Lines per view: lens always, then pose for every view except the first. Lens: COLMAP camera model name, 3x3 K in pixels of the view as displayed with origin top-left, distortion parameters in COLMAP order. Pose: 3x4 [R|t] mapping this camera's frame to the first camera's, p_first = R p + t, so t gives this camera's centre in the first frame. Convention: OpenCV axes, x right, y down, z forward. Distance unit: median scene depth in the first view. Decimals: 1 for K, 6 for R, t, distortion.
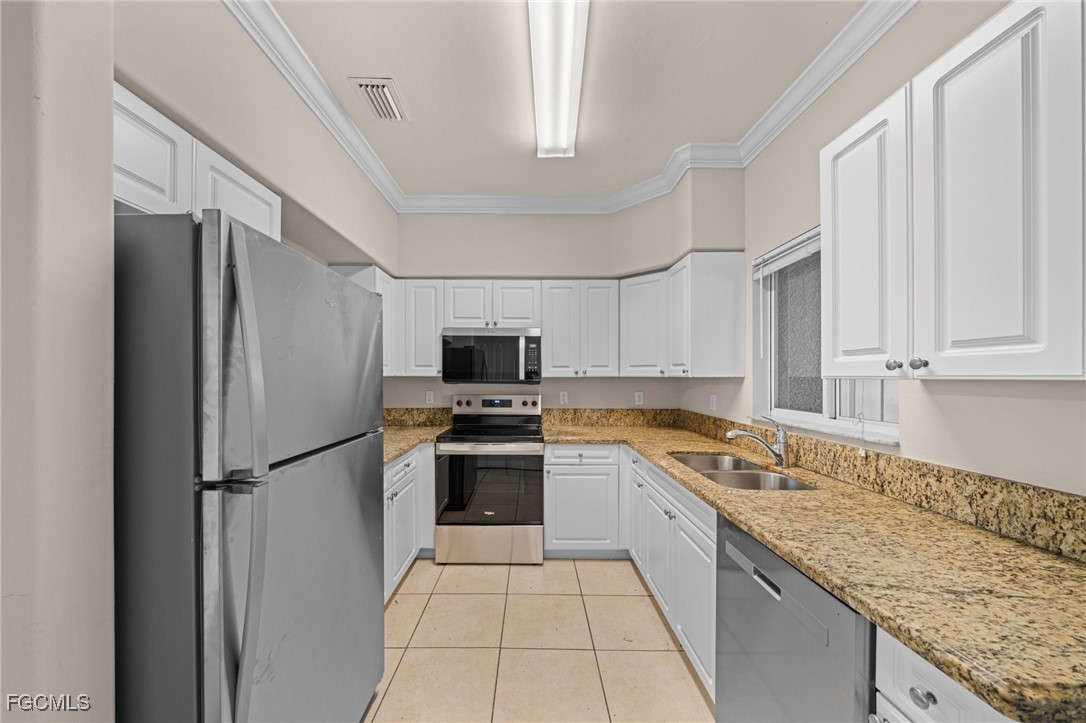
lens RADIAL K [[376.0, 0, 529.1], [0, 376.0, 376.5], [0, 0, 1]] dist [-0.000802, -0.000163]
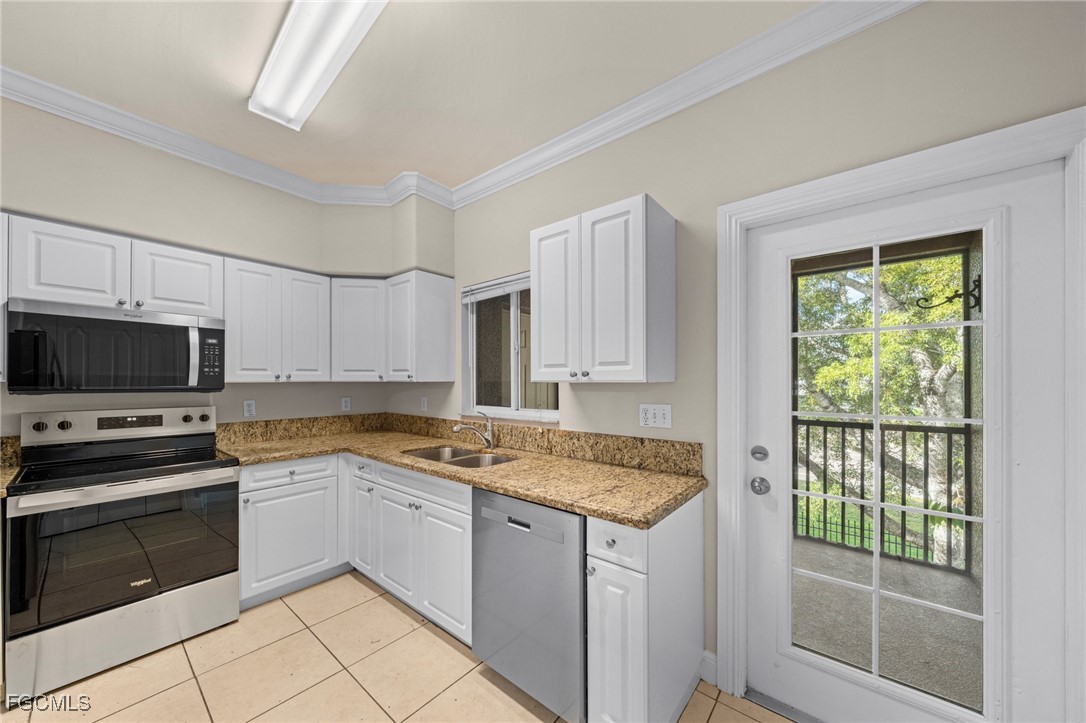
lens RADIAL K [[381.4, 0, 538.0], [0, 381.4, 379.6], [0, 0, 1]] dist [-0.000344, -0.000083]
pose [[0.636035, 0.001374, 0.771659, -0.202826], [0.002553, 0.999989, -0.003886, 0.000323], [-0.771656, 0.004442, 0.636024, 0.004282]]
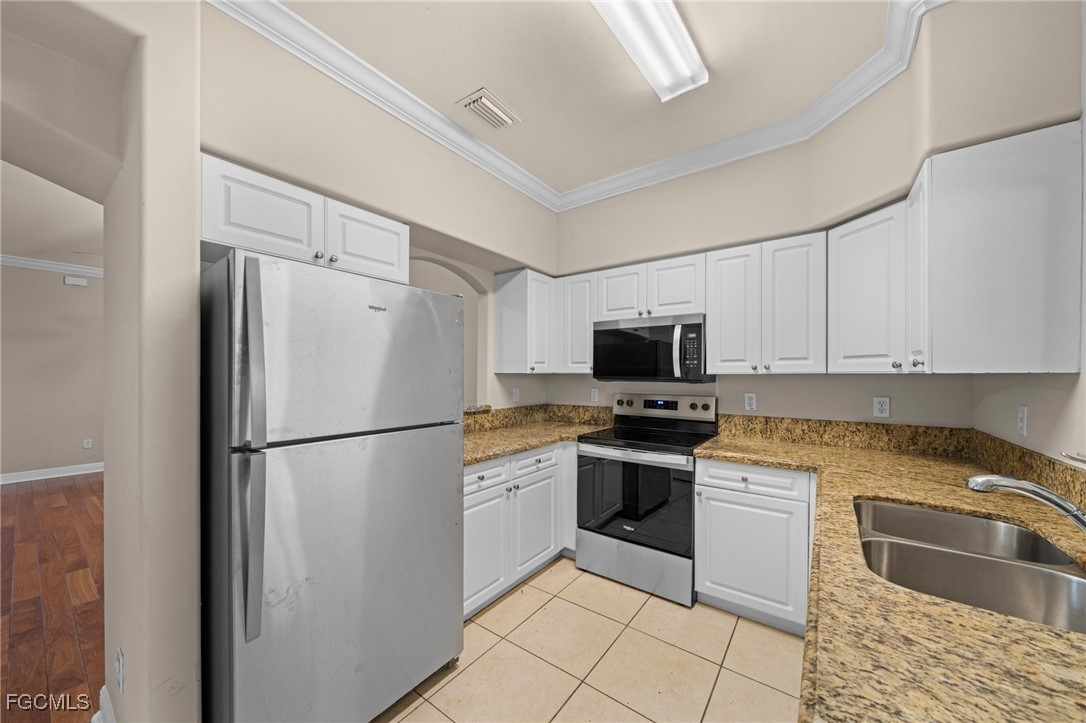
lens RADIAL K [[382.8, 0, 541.3], [0, 382.8, 376.0], [0, 0, 1]] dist [-0.001541, -0.000174]
pose [[0.807406, 0.002344, -0.589991, 0.288893], [-0.001209, 0.999997, 0.002318, 0.004954], [0.589995, -0.001158, 0.807406, 0.173144]]
